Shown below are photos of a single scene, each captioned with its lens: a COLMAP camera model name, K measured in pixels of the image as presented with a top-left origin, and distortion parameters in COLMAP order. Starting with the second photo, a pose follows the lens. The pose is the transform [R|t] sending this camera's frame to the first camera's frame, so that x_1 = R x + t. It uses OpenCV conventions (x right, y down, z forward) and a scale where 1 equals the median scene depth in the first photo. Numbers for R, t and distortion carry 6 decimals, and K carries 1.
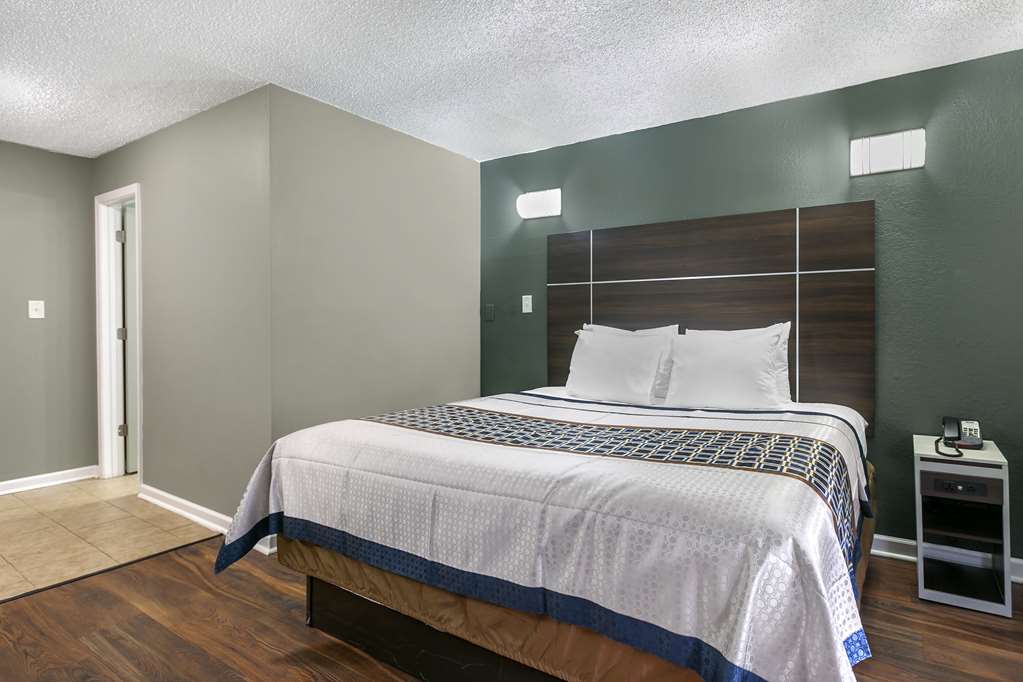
lens RADIAL K [[461.2, 0, 511.5], [0, 461.2, 341.0], [0, 0, 1]] dist [-0.001636, -0.000161]
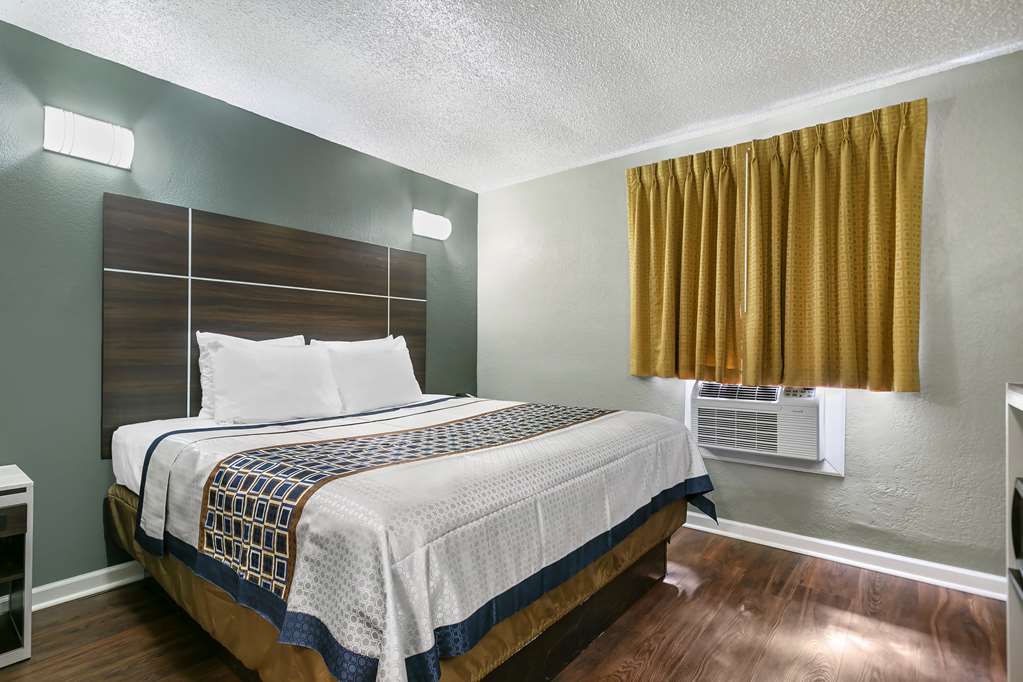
lens RADIAL K [[500.9, 0, 511.5], [0, 500.9, 341.0], [0, 0, 1]] dist [0.002013, 0.000549]
pose [[0.152836, 0.001530, 0.988250, -0.664226], [0.007763, 0.999966, -0.002749, -0.016545], [-0.988221, 0.008092, 0.152819, 0.408974]]
